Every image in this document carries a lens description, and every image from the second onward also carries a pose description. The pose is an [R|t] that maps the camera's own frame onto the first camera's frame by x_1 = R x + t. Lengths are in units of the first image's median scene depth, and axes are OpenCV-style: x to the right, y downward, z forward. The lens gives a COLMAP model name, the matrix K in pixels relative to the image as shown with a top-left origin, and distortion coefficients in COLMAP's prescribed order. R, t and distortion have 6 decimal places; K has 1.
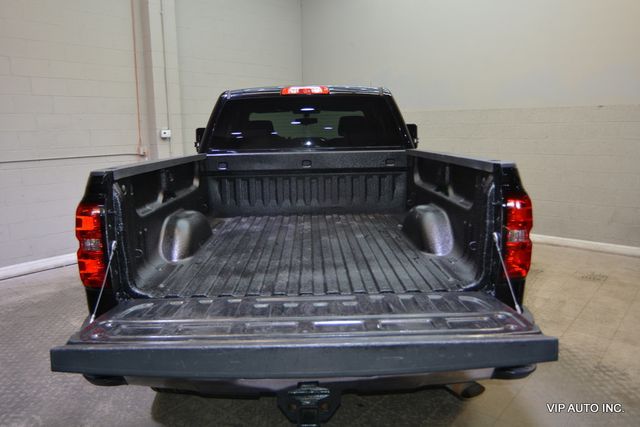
lens RADIAL K [[482.8, 0, 317.1], [0, 482.8, 210.7], [0, 0, 1]] dist [-0.015115, 0.010938]
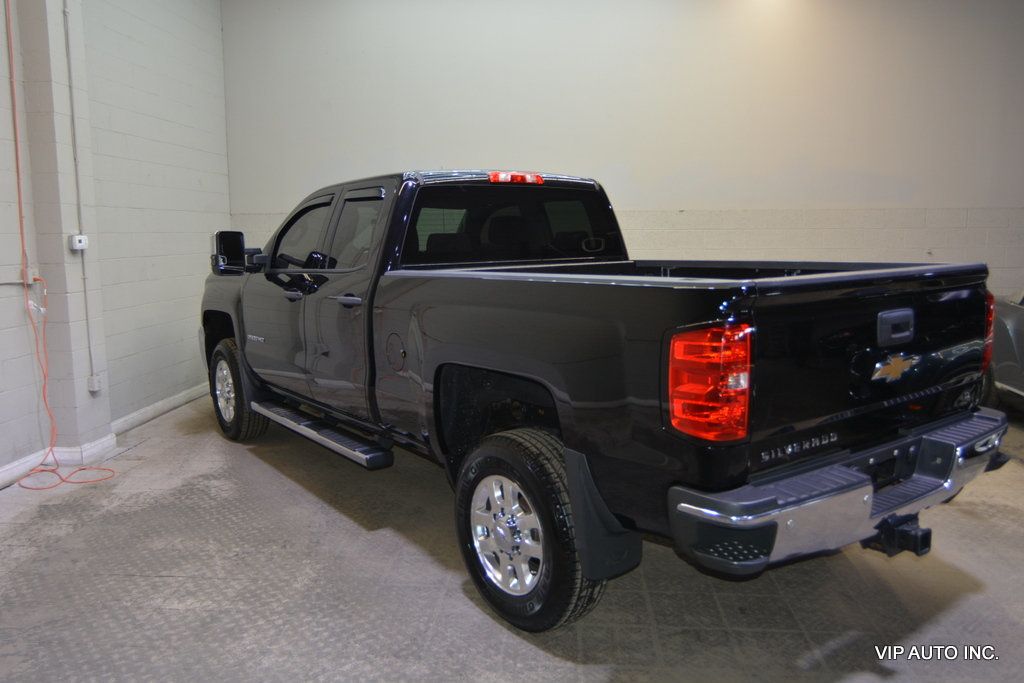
lens RADIAL K [[772.5, 0, 510.9], [0, 772.5, 334.9], [0, 0, 1]] dist [-0.015115, 0.010938]
pose [[0.813521, -0.068088, 0.577536, -0.652539], [0.094992, 0.995342, -0.016462, -0.005371], [-0.573725, 0.068254, 0.816199, 0.105090]]
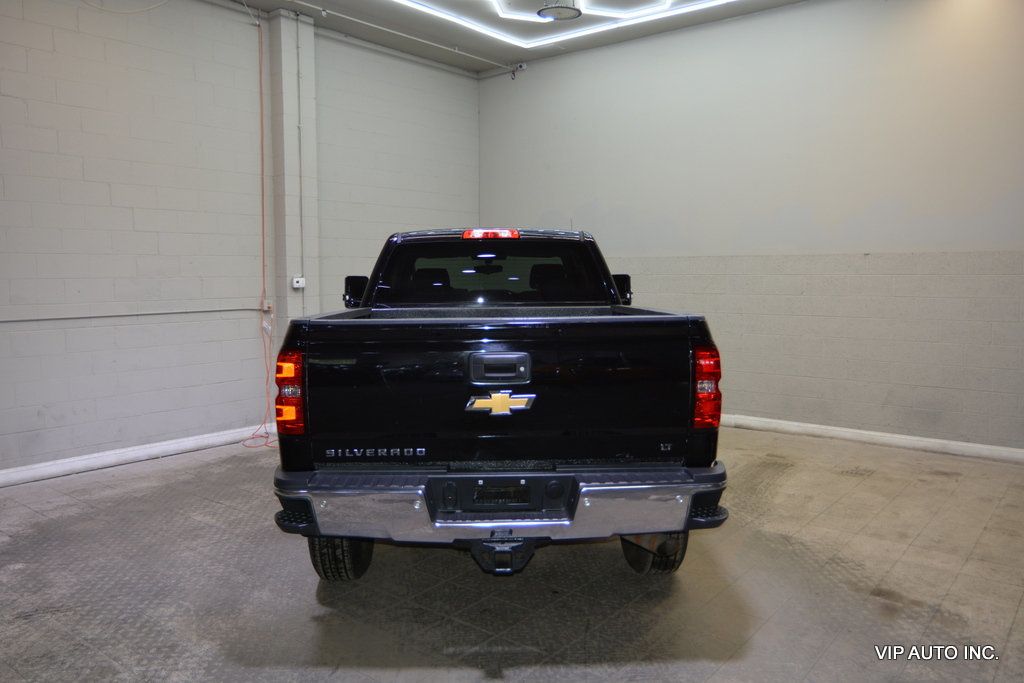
lens RADIAL K [[772.5, 0, 509.9], [0, 772.5, 339.7], [0, 0, 1]] dist [-0.015115, 0.010938]
pose [[0.999680, 0.010230, 0.023129, -0.020313], [-0.008181, 0.996175, -0.087000, 0.046188], [-0.023931, 0.086783, 0.995940, -0.298613]]
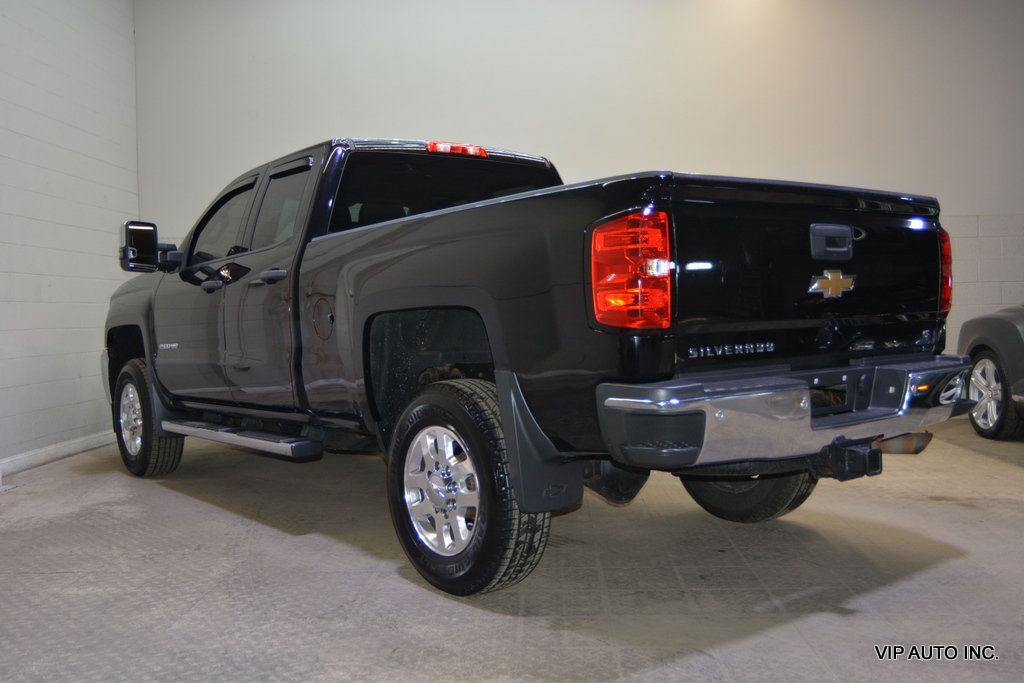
lens RADIAL K [[942.4, 0, 513.8], [0, 942.4, 340.2], [0, 0, 1]] dist [-0.017064, 0.000000]
pose [[0.792149, -0.024196, 0.609848, -0.696330], [0.117586, 0.986544, -0.113594, 0.145283], [-0.598893, 0.161693, 0.784336, 0.010103]]
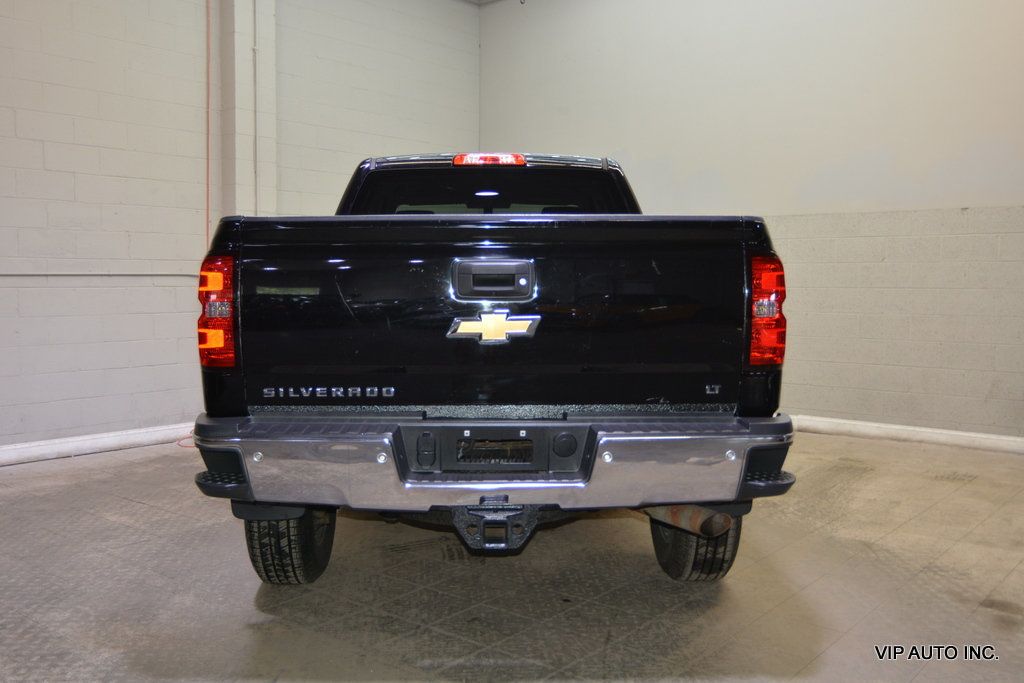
lens RADIAL K [[942.4, 0, 512.5], [0, 942.4, 339.1], [0, 0, 1]] dist [-0.017064, 0.000000]
pose [[0.999733, 0.017691, 0.014855, -0.007807], [-0.015935, 0.993699, -0.110939, 0.127730], [-0.016724, 0.110673, 0.993716, -0.234311]]
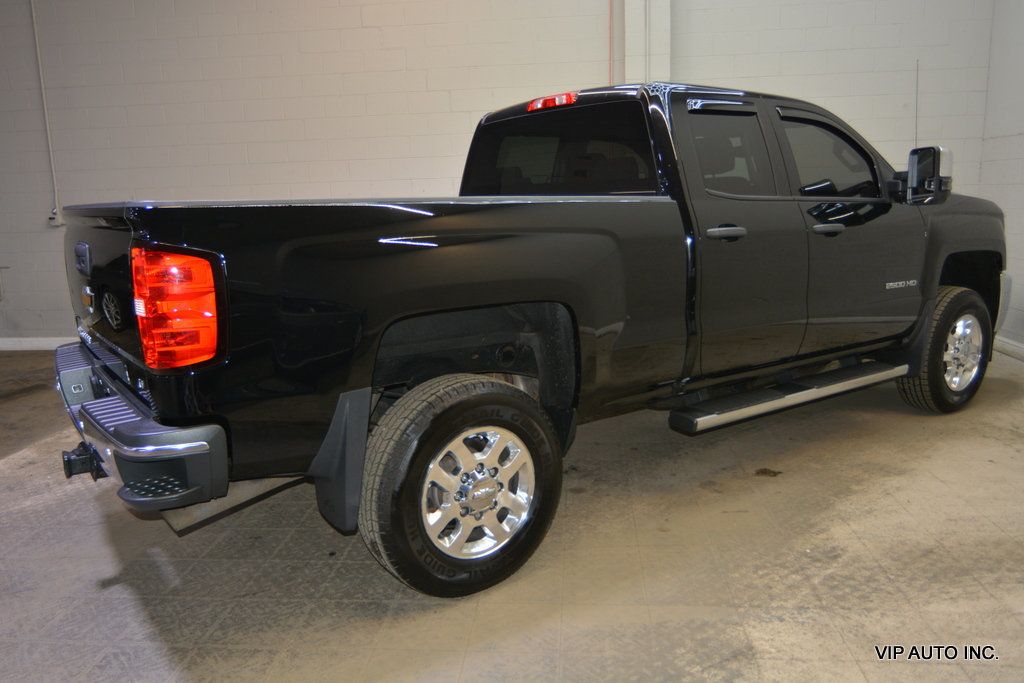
lens RADIAL K [[772.5, 0, 504.9], [0, 772.5, 348.9], [0, 0, 1]] dist [-0.015115, 0.010938]
pose [[0.566410, 0.156543, -0.809119, 0.749197], [-0.121300, 0.986936, 0.106031, -0.030418], [0.815148, 0.038089, 0.578000, 0.365867]]
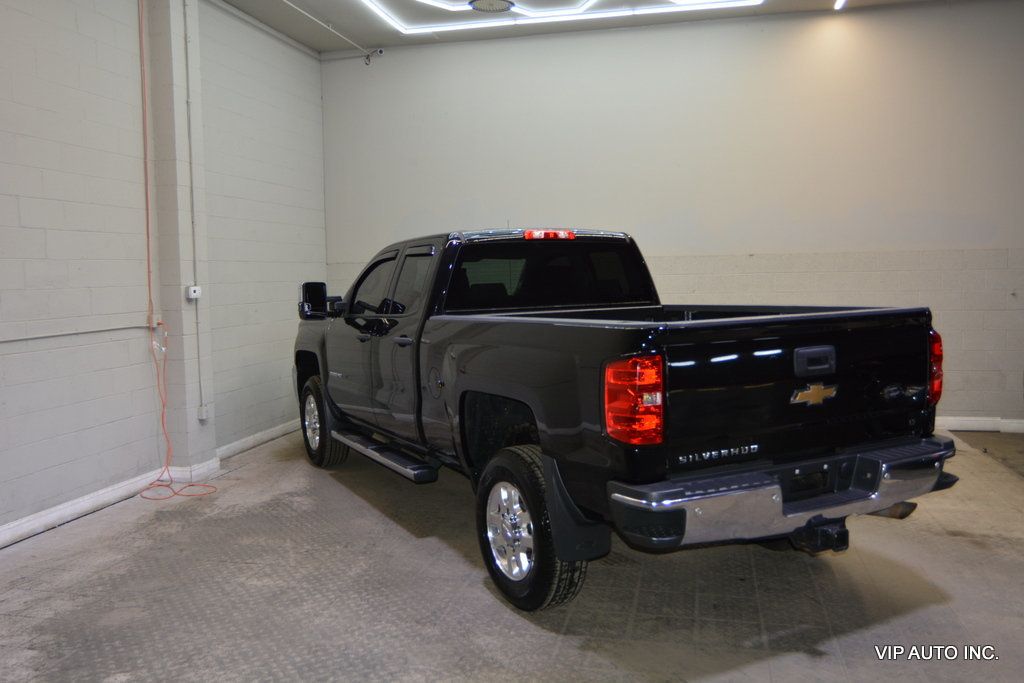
lens RADIAL K [[829.1, 0, 516.9], [0, 829.1, 342.3], [0, 0, 1]] dist [-0.014294, -0.000393]
pose [[0.888359, -0.038375, 0.457543, -0.671140], [0.083376, 0.993417, -0.078562, 0.030704], [-0.451516, 0.107940, 0.885710, -0.165981]]
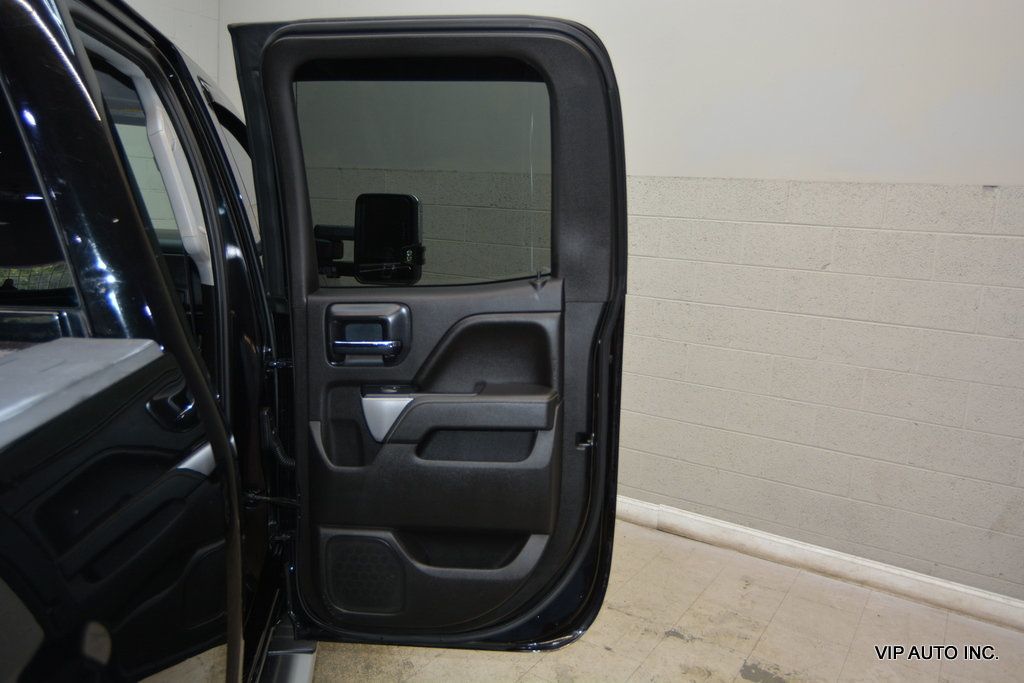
lens RADIAL K [[772.5, 0, 507.6], [0, 772.5, 349.2], [0, 0, 1]] dist [-0.015115, 0.010938]
pose [[0.987070, 0.045579, 0.153676, 0.251918], [-0.046277, 0.998928, 0.000965, -0.125265], [-0.153467, -0.008064, 0.988121, 0.729017]]
